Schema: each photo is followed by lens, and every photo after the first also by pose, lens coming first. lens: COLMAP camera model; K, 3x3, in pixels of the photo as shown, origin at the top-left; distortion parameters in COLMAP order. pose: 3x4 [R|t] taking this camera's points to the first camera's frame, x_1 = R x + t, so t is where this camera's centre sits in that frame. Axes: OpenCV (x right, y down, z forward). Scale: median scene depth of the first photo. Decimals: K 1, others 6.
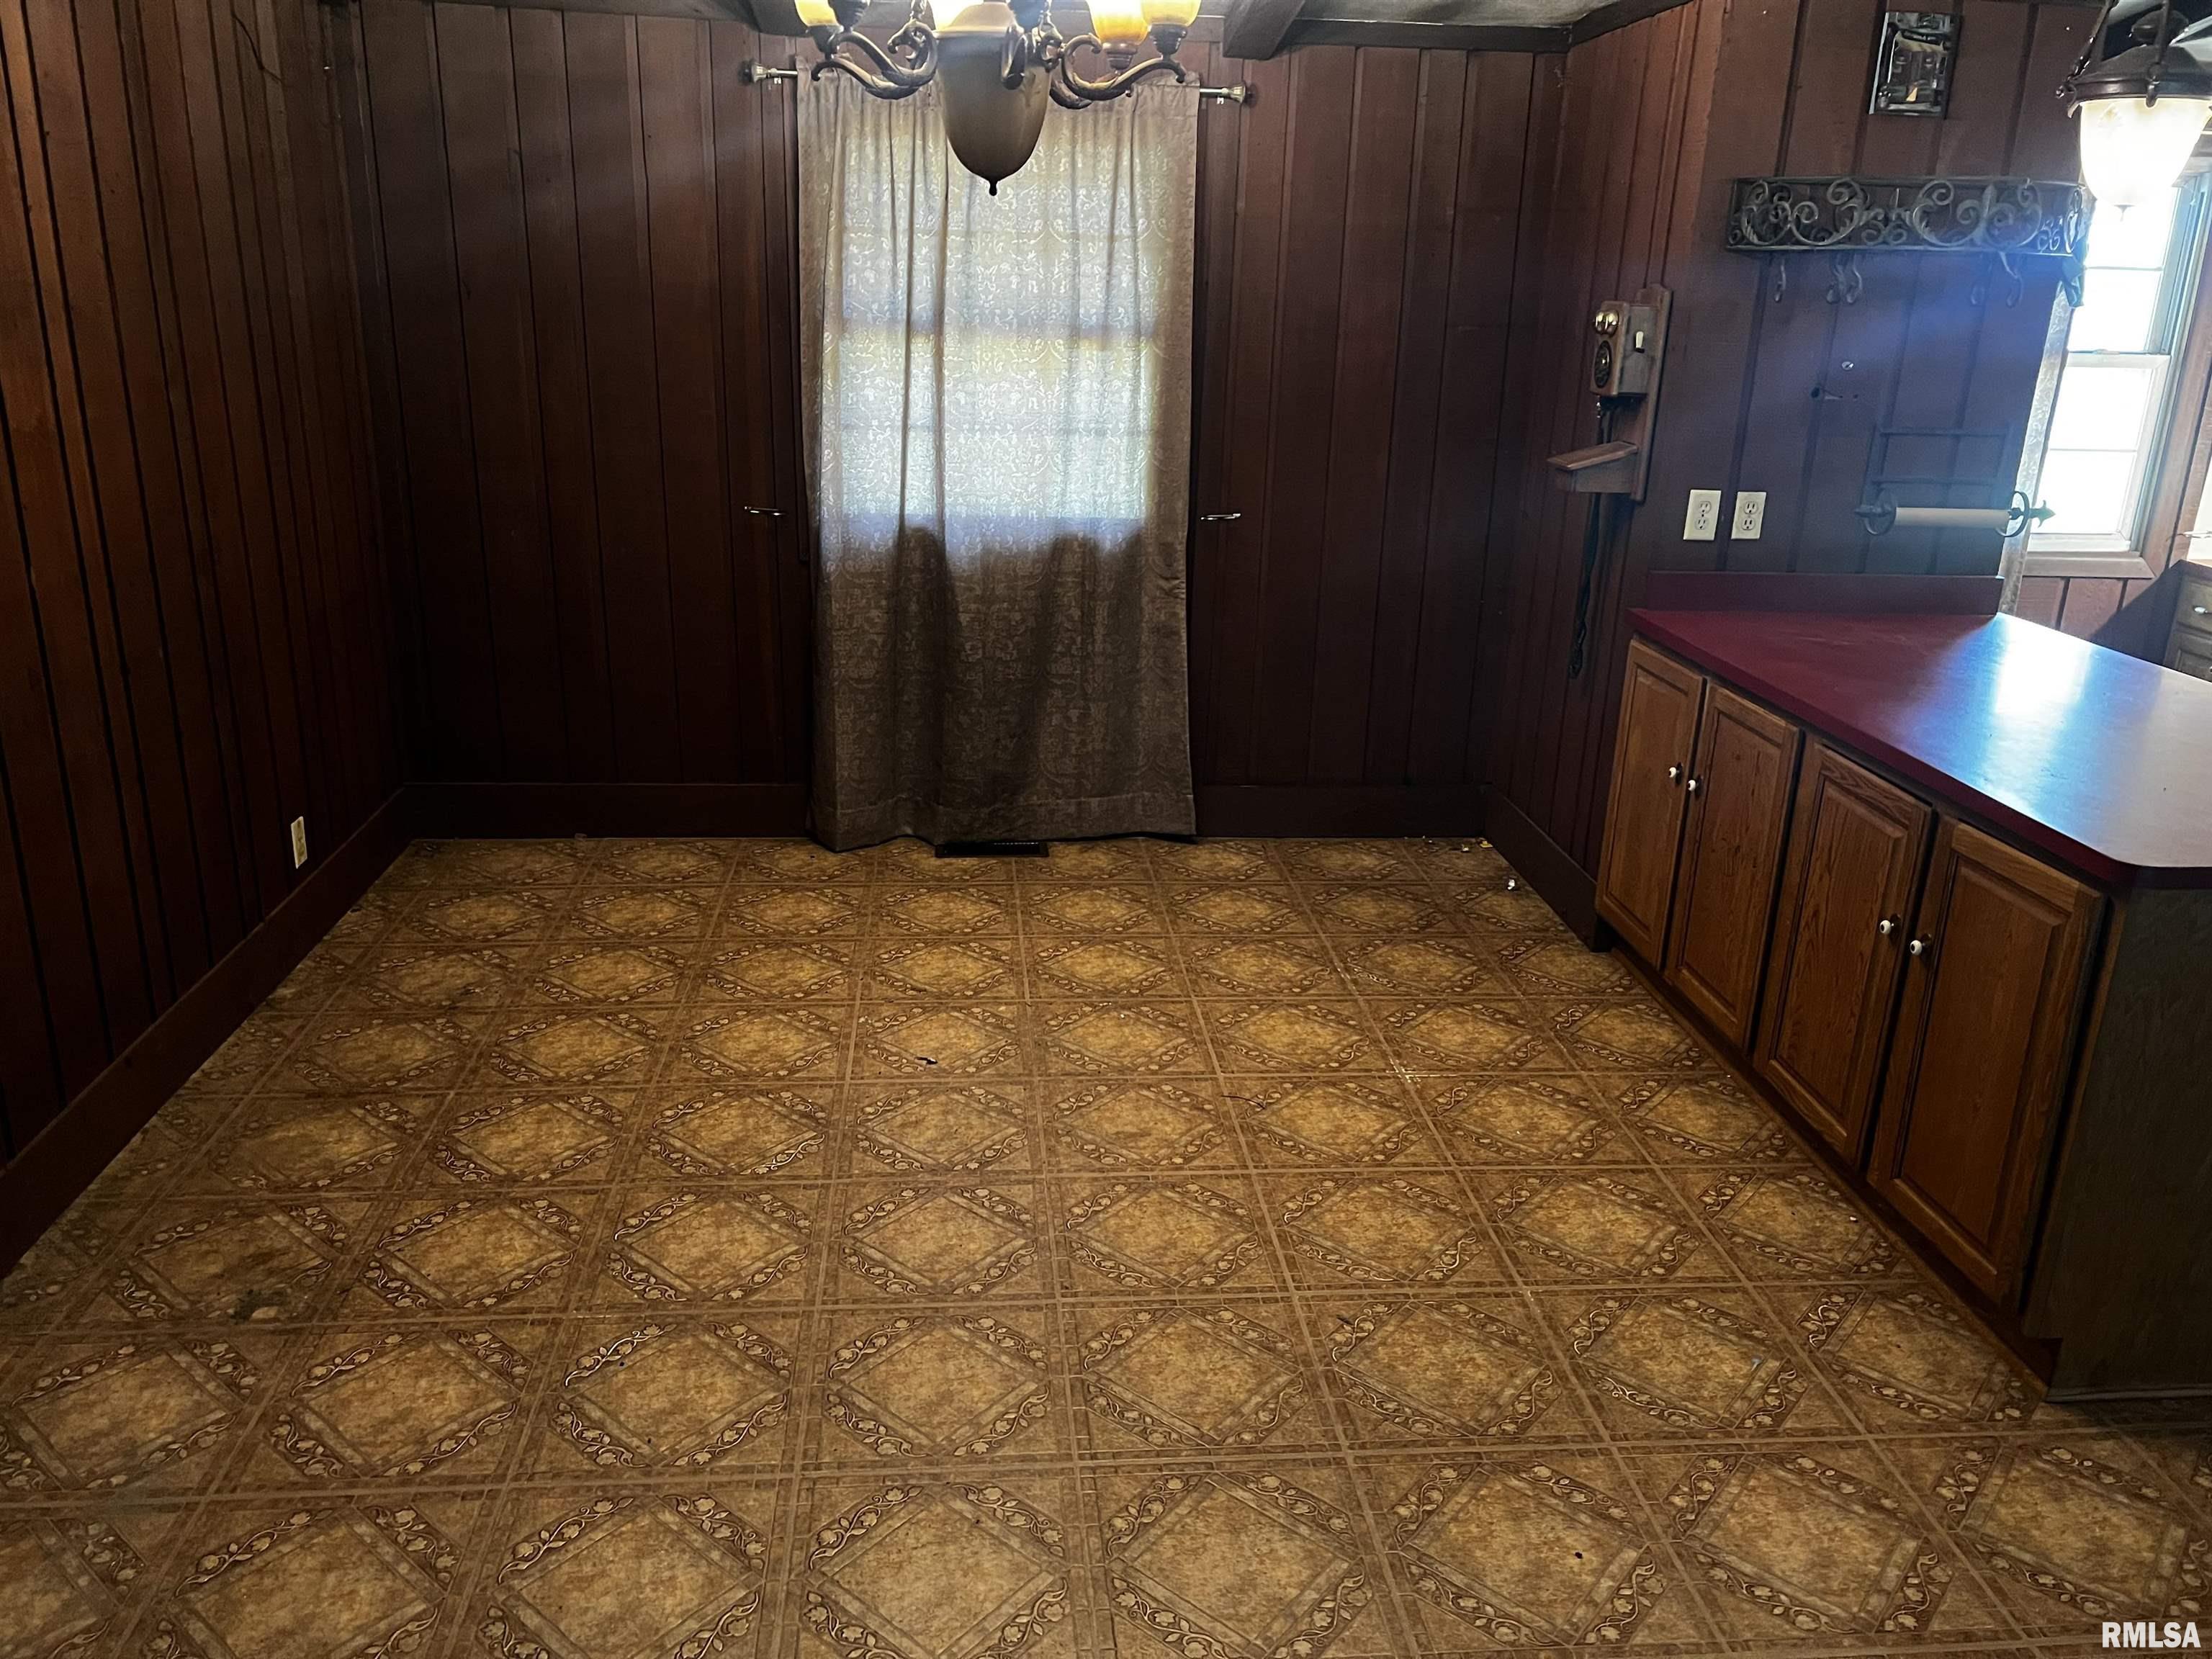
lens RADIAL K [[1660.2, 0, 1098.7], [0, 1660.2, 831.1], [0, 0, 1]] dist [0.031040, -0.028762]
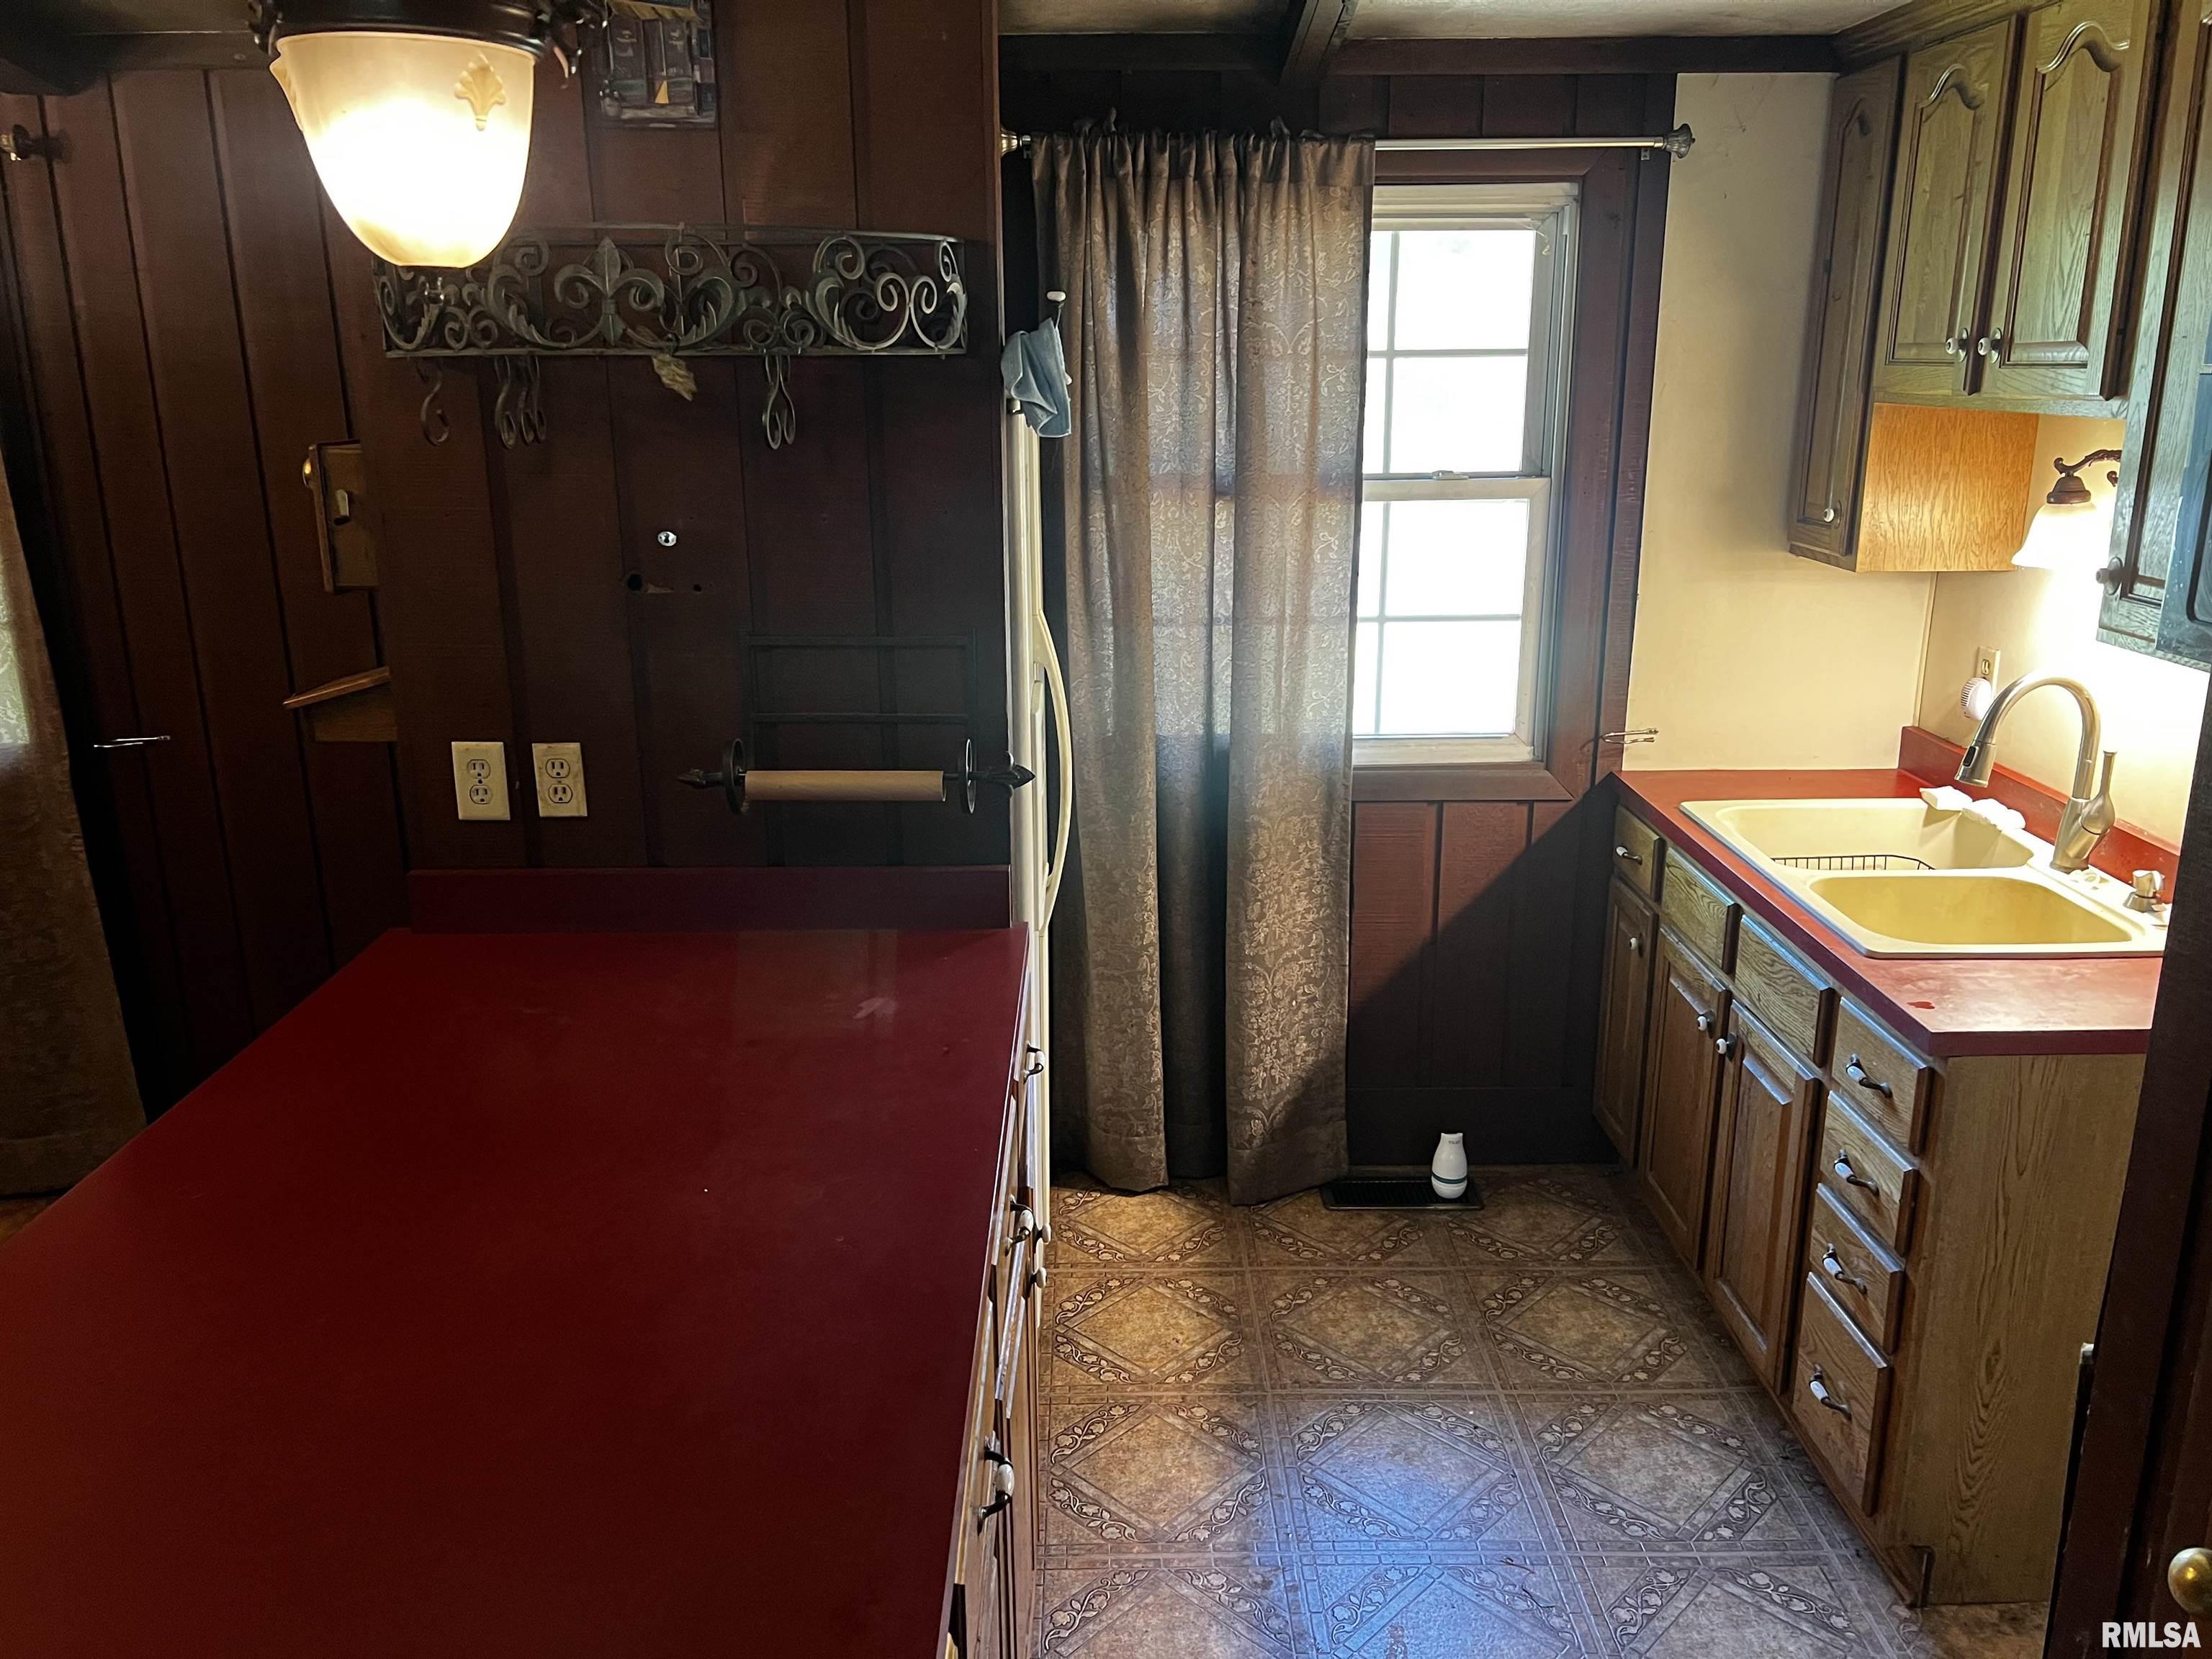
lens RADIAL K [[1660.2, 0, 1101.1], [0, 1660.2, 837.7], [0, 0, 1]] dist [0.031040, -0.028762]
pose [[0.997034, -0.010408, -0.076260, 0.555152], [0.007105, 0.999030, -0.043447, -0.121835], [0.076638, 0.042776, 0.996141, 0.352832]]
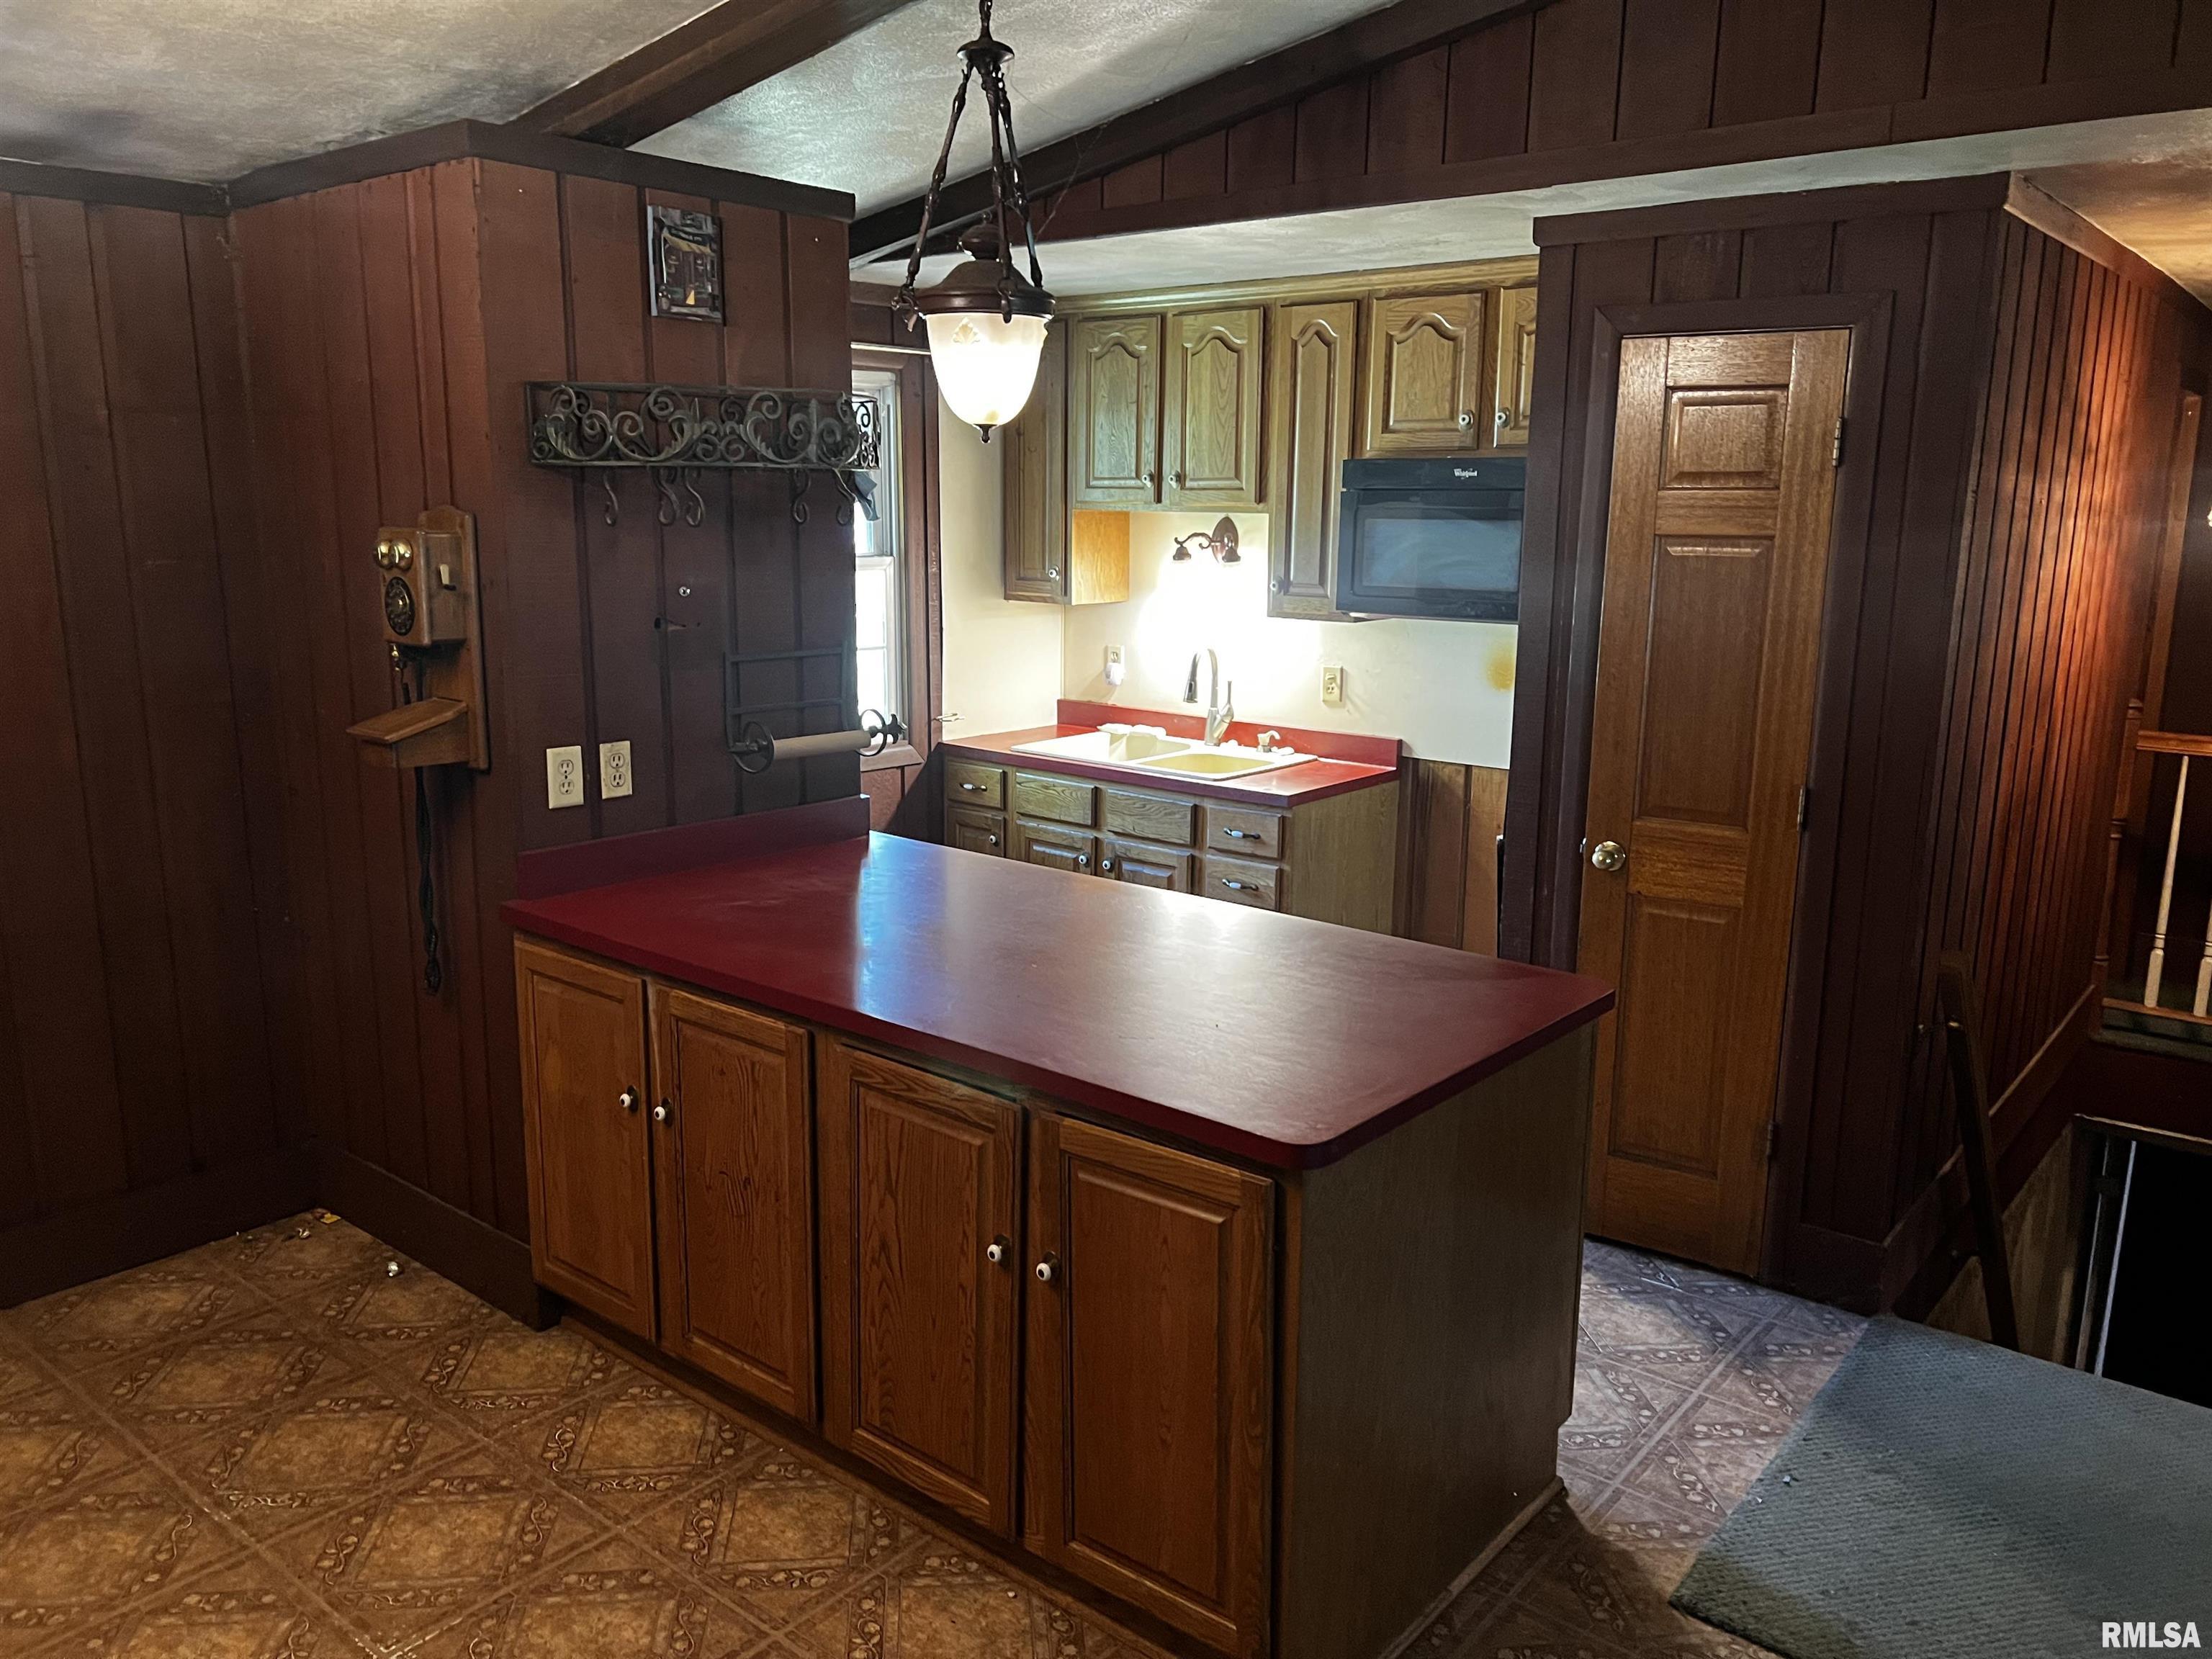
lens RADIAL K [[1660.2, 0, 1101.0], [0, 1660.2, 833.9], [0, 0, 1]] dist [0.031040, -0.028762]
pose [[0.702368, -0.162572, 0.693000, -0.021949], [0.234664, 0.972027, -0.009807, -0.080455], [-0.672021, 0.169511, 0.720871, 0.206453]]
